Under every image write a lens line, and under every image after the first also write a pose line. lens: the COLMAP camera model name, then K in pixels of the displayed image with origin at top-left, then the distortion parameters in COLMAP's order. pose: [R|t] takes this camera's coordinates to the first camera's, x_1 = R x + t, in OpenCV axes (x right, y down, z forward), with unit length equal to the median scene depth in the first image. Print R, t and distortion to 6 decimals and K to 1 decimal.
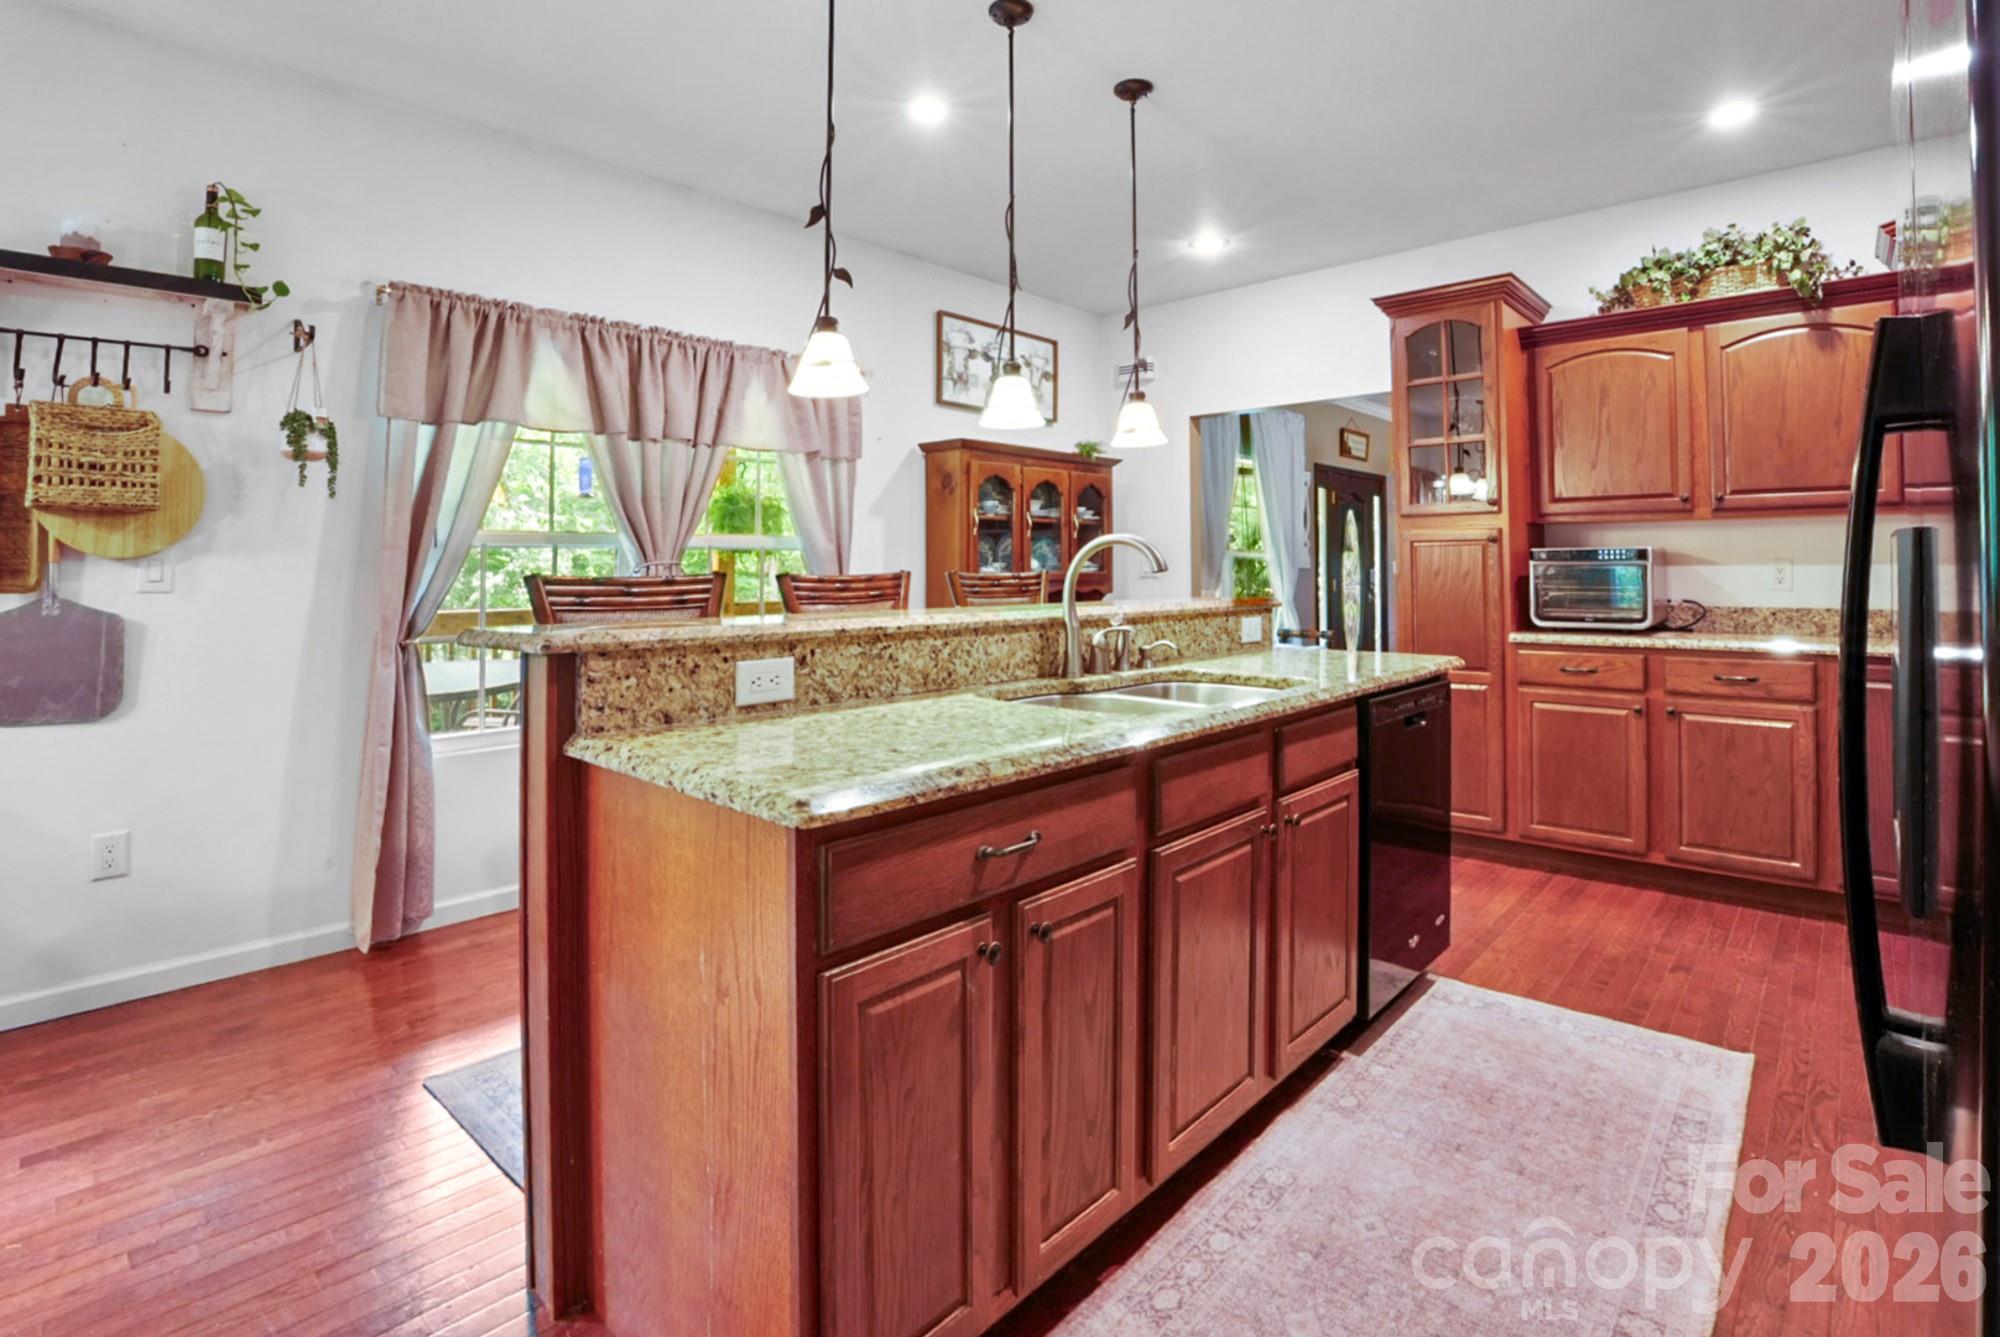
lens RADIAL K [[948.0, 0, 953.8], [0, 948.0, 552.0], [0, 0, 1]] dist [-0.100498, 0.019250]
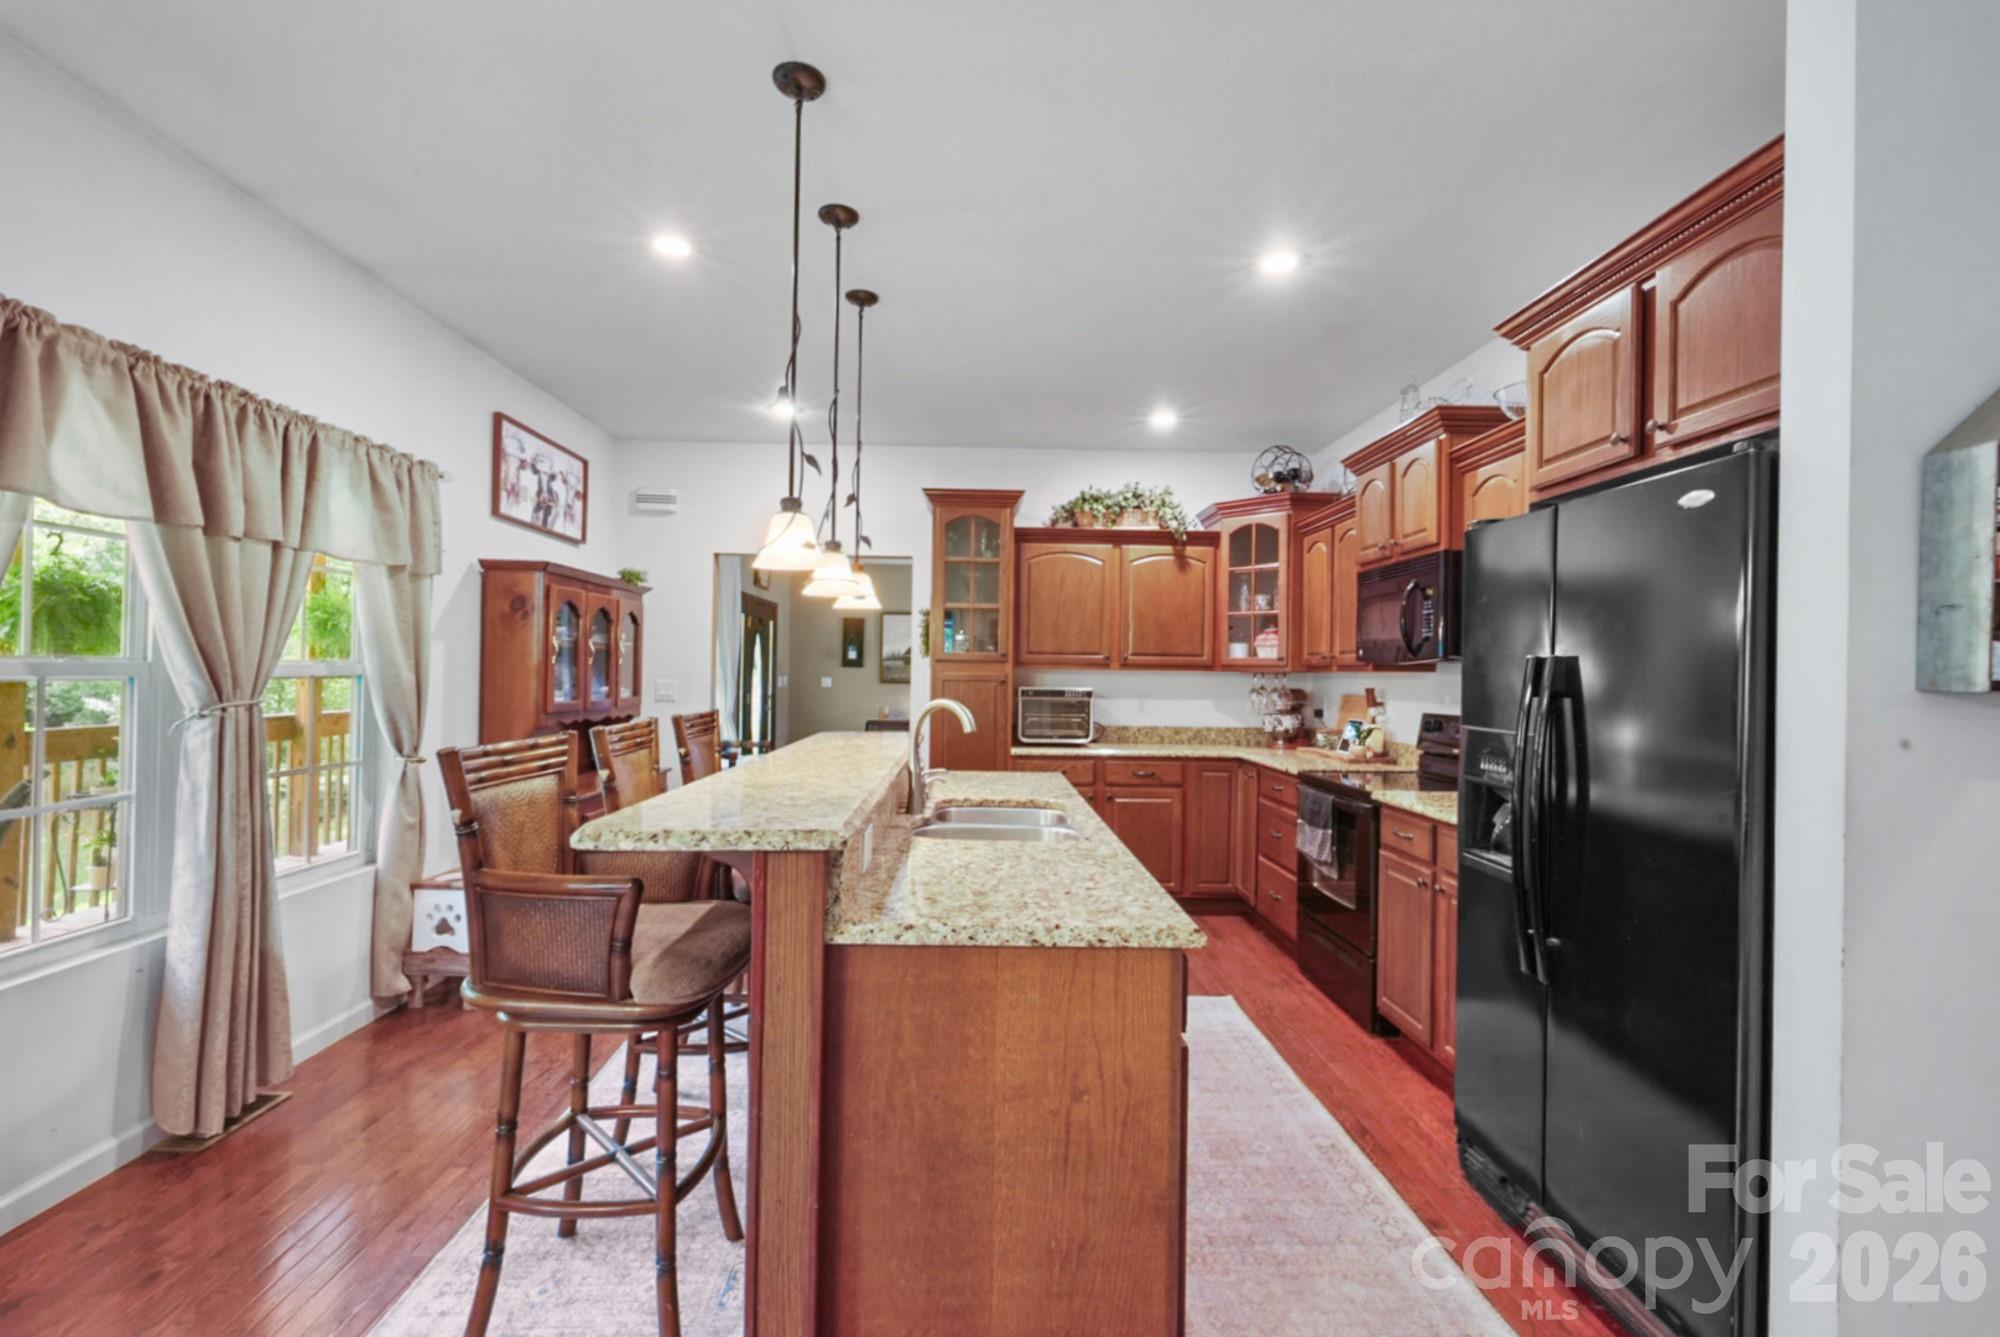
lens RADIAL K [[886.9, 0, 1000.0], [0, 886.9, 668.5], [0, 0, 1]] dist [-0.055991, 0.015061]
pose [[0.679198, 0.018267, 0.733728, -0.398734], [-0.032791, 0.999447, 0.005472, -0.040096], [-0.733222, -0.027776, 0.679421, 0.092947]]
